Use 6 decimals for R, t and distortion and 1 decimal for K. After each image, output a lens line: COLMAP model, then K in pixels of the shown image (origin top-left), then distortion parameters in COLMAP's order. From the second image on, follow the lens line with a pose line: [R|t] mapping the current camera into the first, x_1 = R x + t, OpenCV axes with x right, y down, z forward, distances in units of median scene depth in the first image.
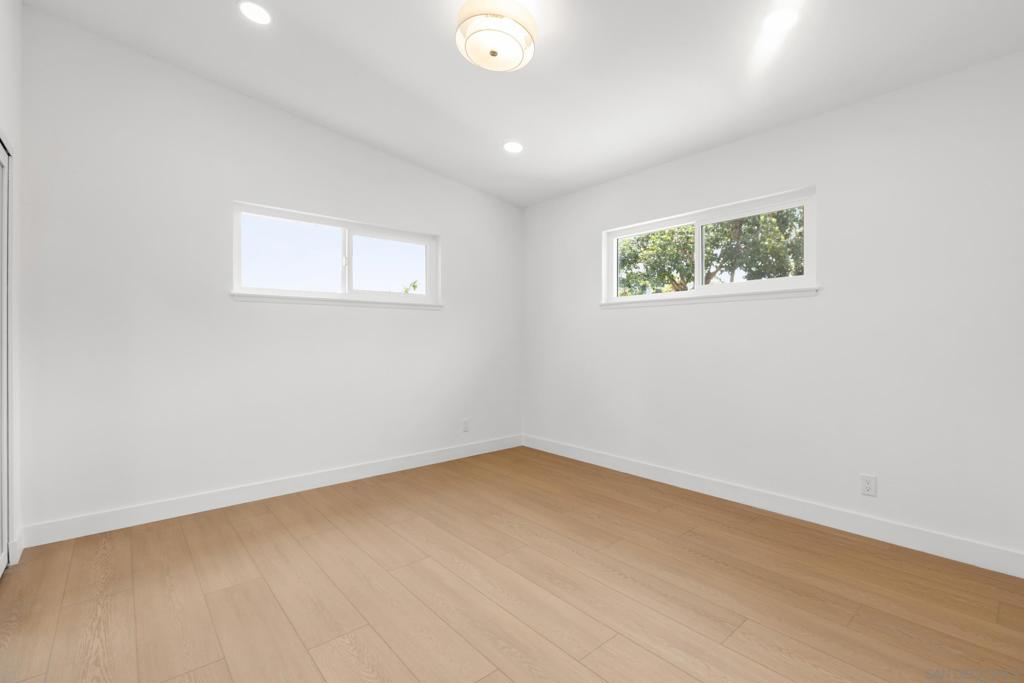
lens RADIAL K [[456.2, 0, 518.4], [0, 456.2, 338.7], [0, 0, 1]] dist [0.001599, 0.000236]
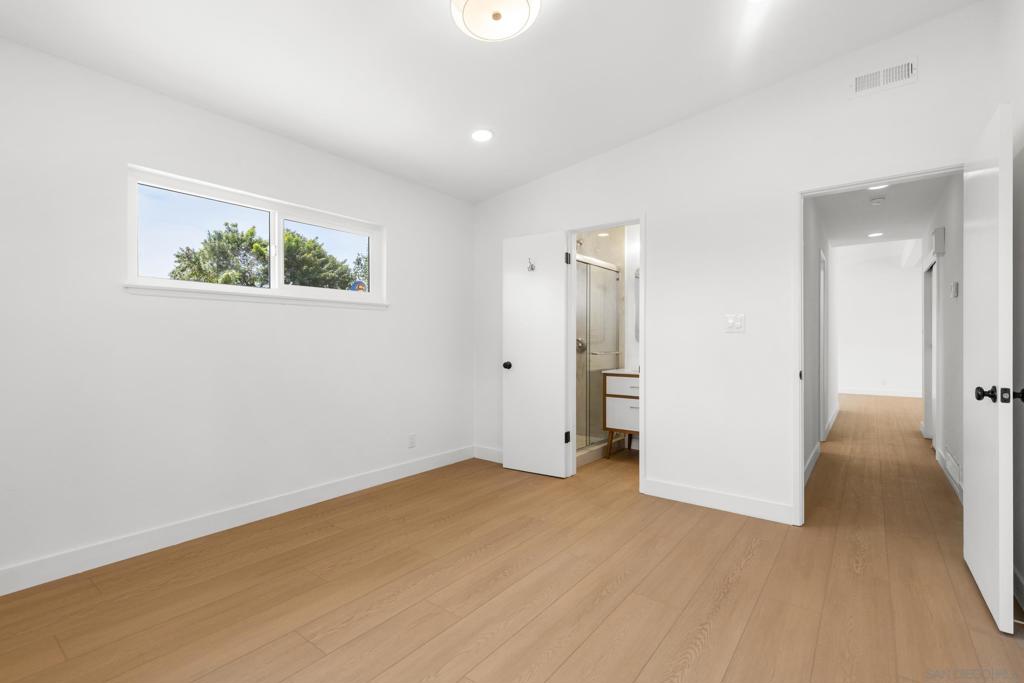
lens RADIAL K [[456.2, 0, 518.4], [0, 456.2, 338.7], [0, 0, 1]] dist [0.001599, 0.000236]
pose [[-0.197926, 0.008375, 0.980181, -0.666346], [0.002394, 0.999965, -0.008060, -0.000482], [-0.980214, 0.000751, -0.197939, 0.821444]]
